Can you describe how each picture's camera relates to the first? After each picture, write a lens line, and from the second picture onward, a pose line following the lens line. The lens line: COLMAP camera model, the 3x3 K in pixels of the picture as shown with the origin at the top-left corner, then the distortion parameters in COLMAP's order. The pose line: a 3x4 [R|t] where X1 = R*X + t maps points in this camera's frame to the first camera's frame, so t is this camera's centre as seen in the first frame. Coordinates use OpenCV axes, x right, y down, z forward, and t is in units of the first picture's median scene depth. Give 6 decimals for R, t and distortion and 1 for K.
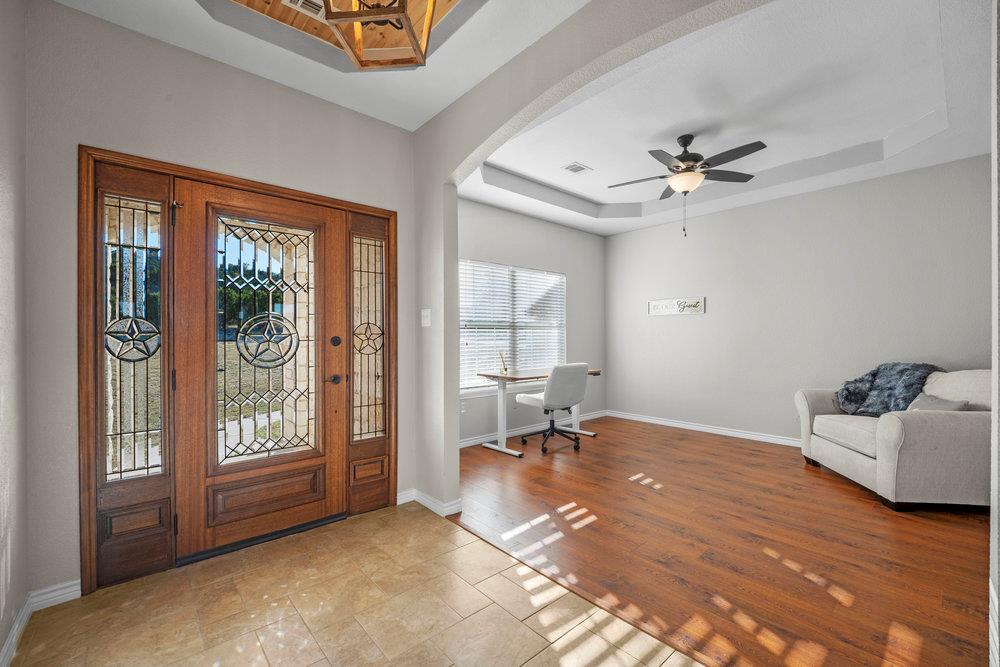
lens RADIAL K [[418.7, 0, 506.7], [0, 418.7, 334.9], [0, 0, 1]] dist [-0.018126, -0.000119]
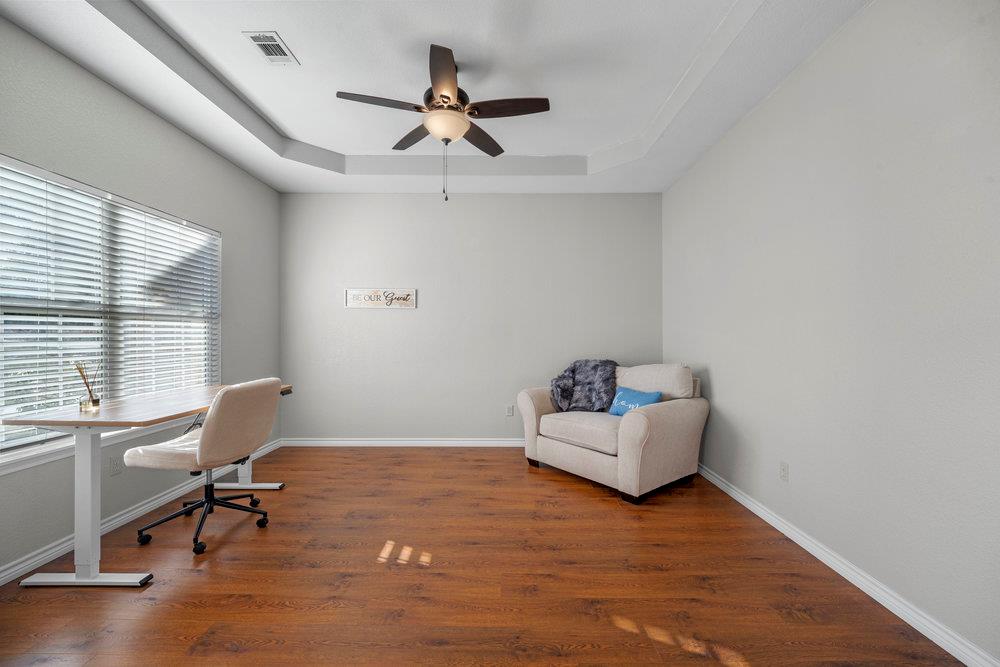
lens RADIAL K [[409.1, 0, 502.5], [0, 409.1, 335.1], [0, 0, 1]] dist [-0.016259, -0.000248]
pose [[0.673141, 0.006291, 0.739487, -0.036431], [-0.008006, 0.999967, -0.001219, 0.004149], [-0.739471, -0.005100, 0.673170, 0.442452]]
